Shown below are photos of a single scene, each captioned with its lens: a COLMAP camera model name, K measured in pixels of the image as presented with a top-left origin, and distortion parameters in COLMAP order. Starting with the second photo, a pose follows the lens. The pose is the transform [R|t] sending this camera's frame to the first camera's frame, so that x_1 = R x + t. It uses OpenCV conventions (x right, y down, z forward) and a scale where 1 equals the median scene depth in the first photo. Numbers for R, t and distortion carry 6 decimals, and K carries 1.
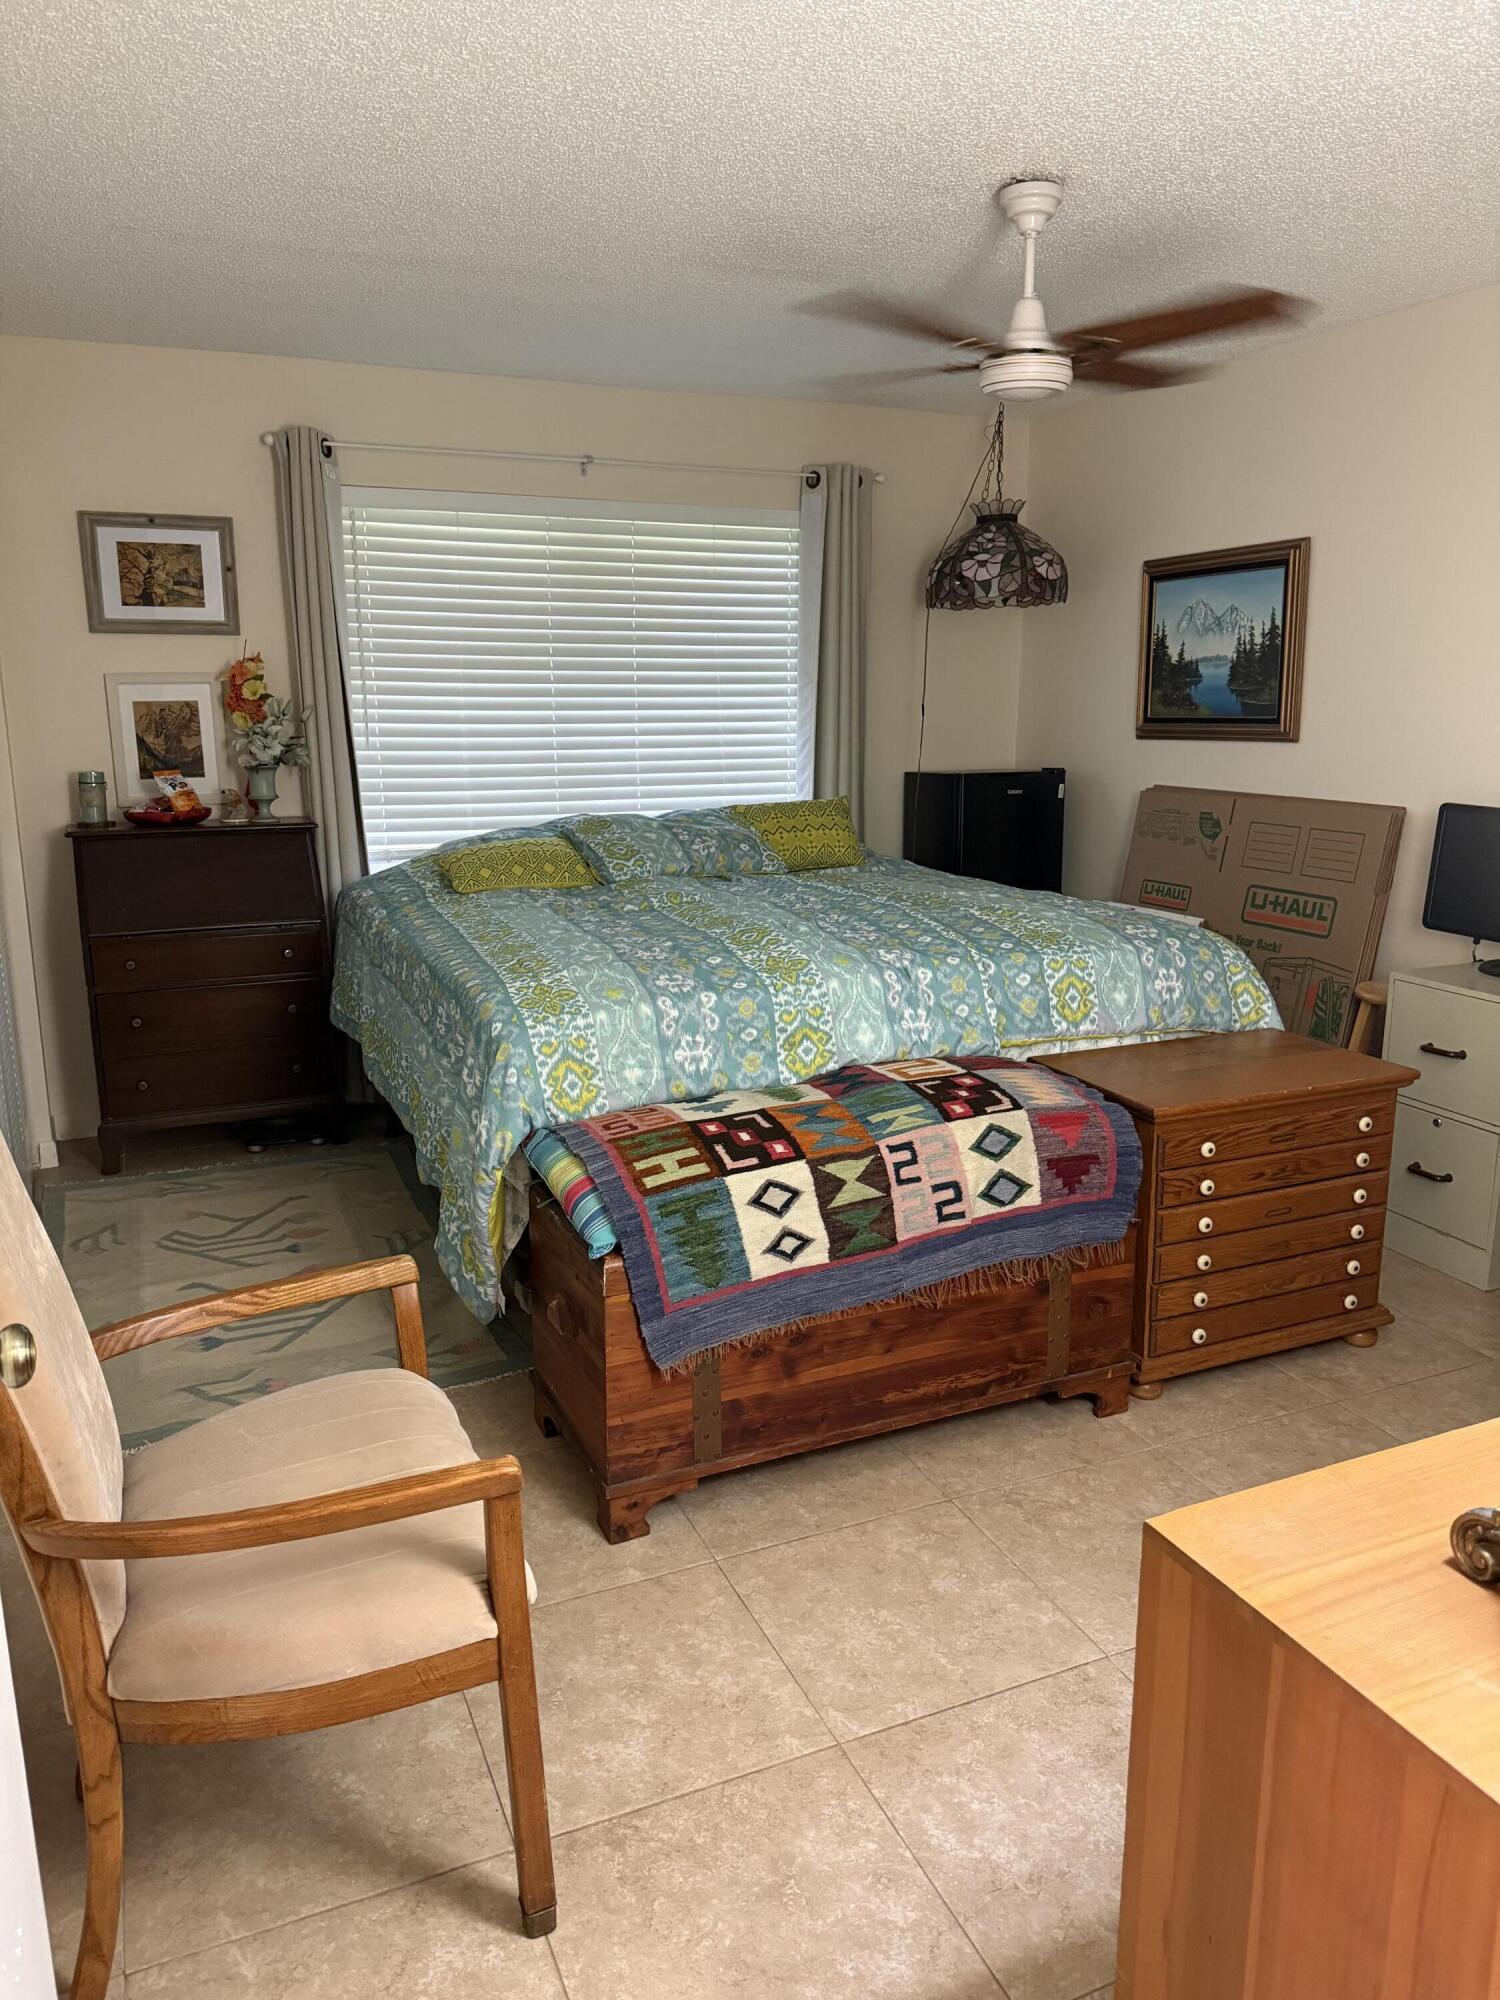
lens RADIAL K [[1409.3, 0, 752.3], [0, 1409.3, 997.0], [0, 0, 1]] dist [0.052722, -0.070434]
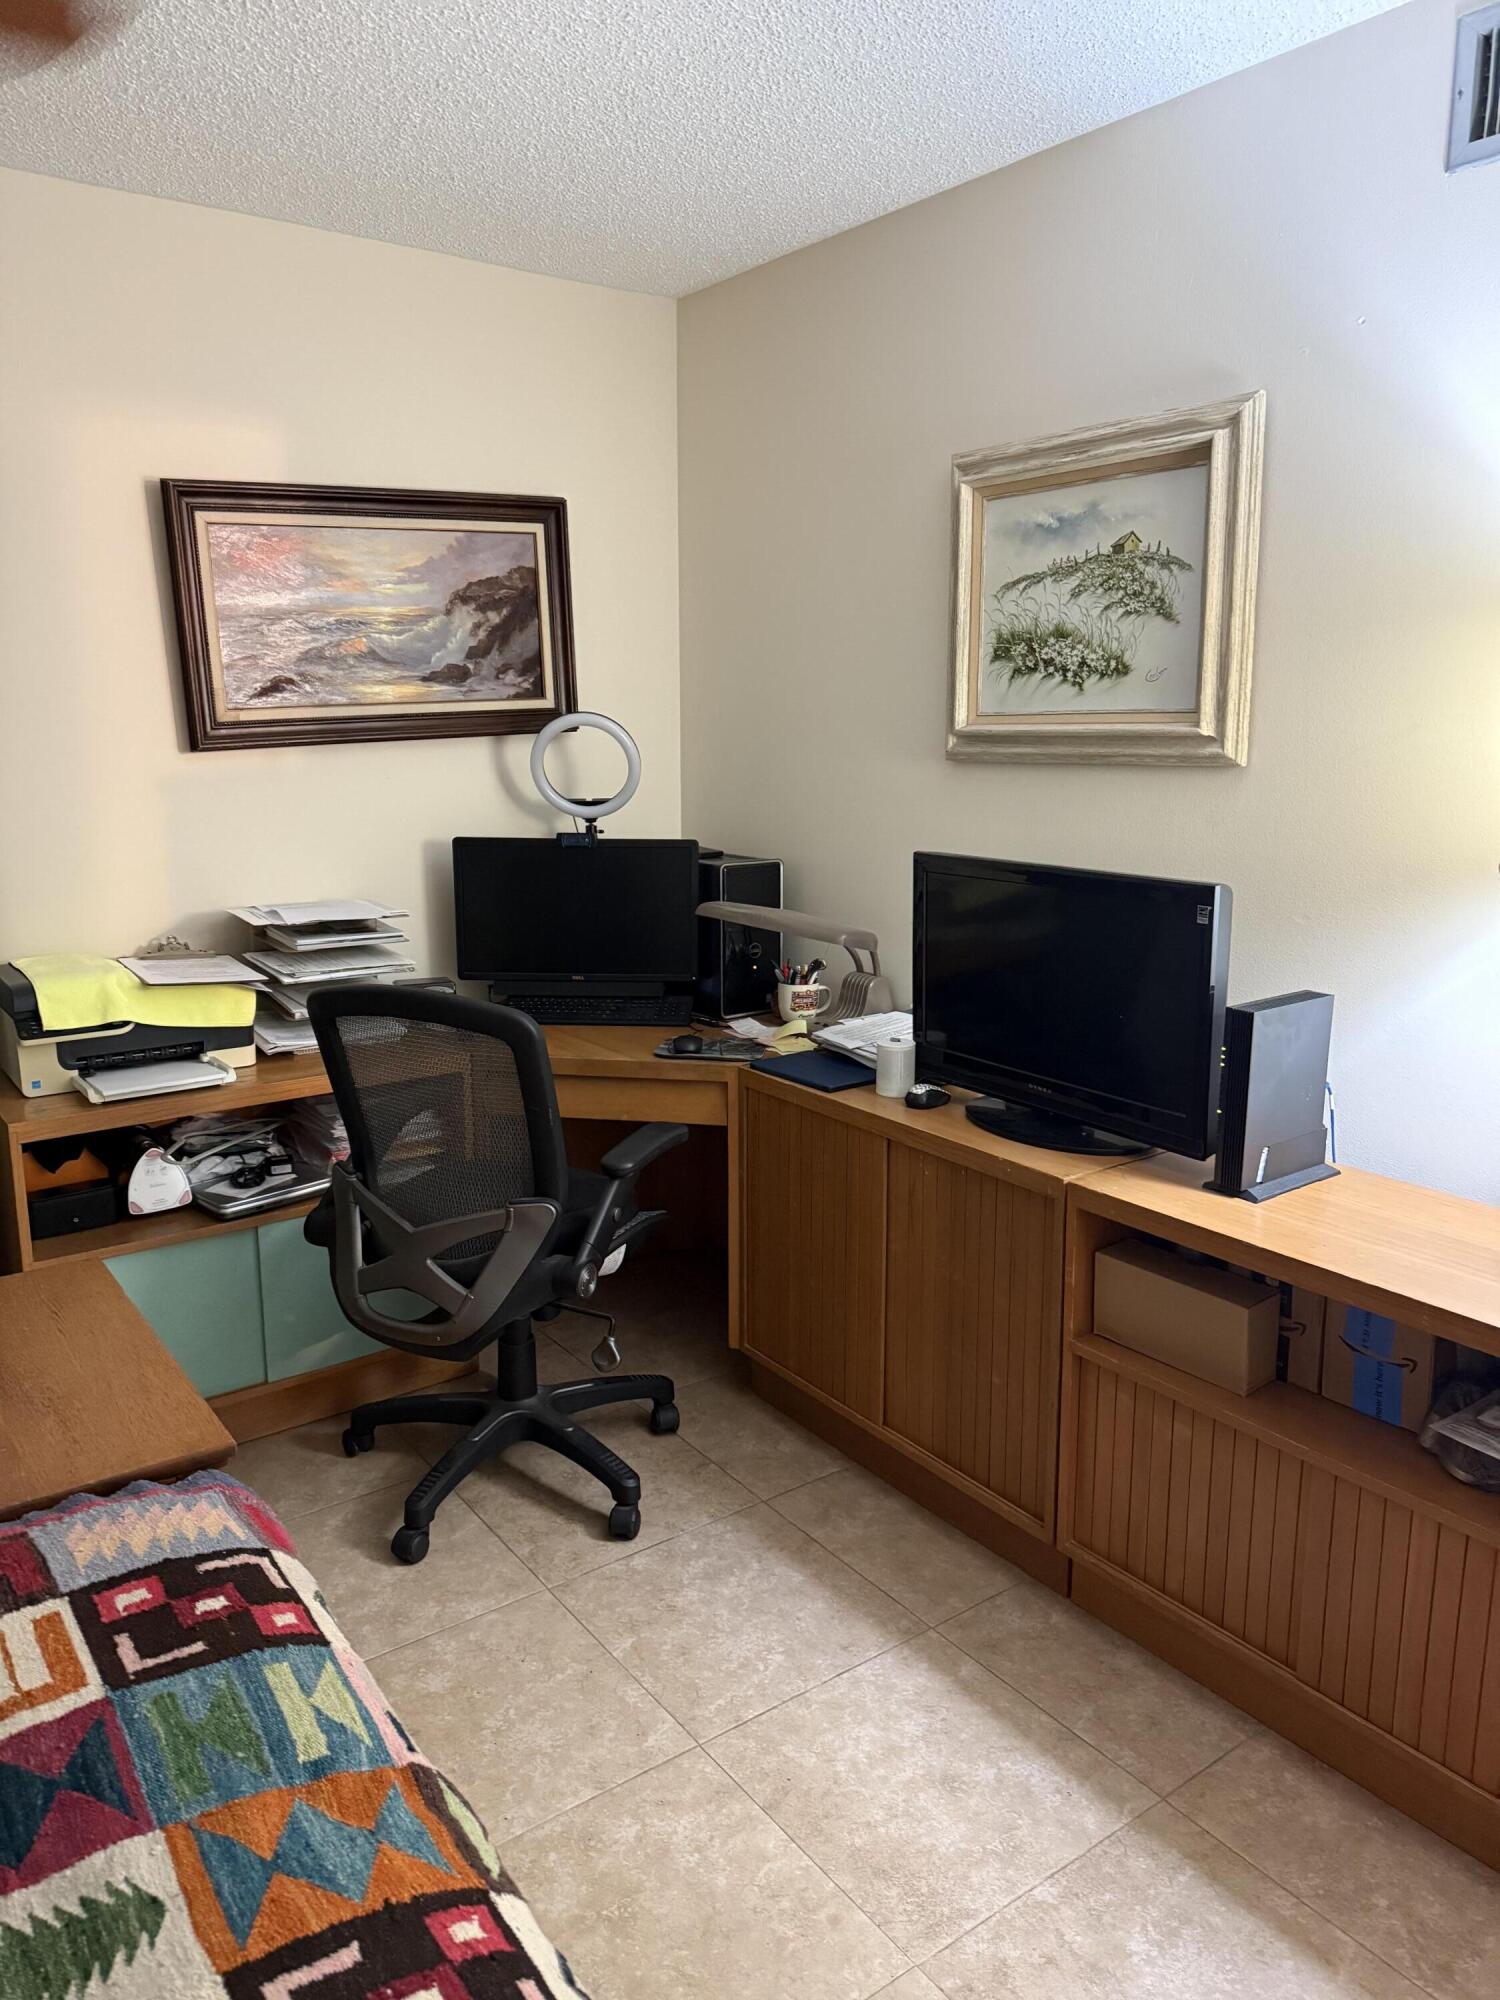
lens RADIAL K [[1409.3, 0, 750.0], [0, 1409.3, 1006.9], [0, 0, 1]] dist [0.052722, -0.070434]
pose [[-0.213863, -0.192961, 0.957616, -0.287551], [0.224292, 0.944408, 0.240390, -0.183409], [-0.950766, 0.266196, -0.158695, 0.852820]]
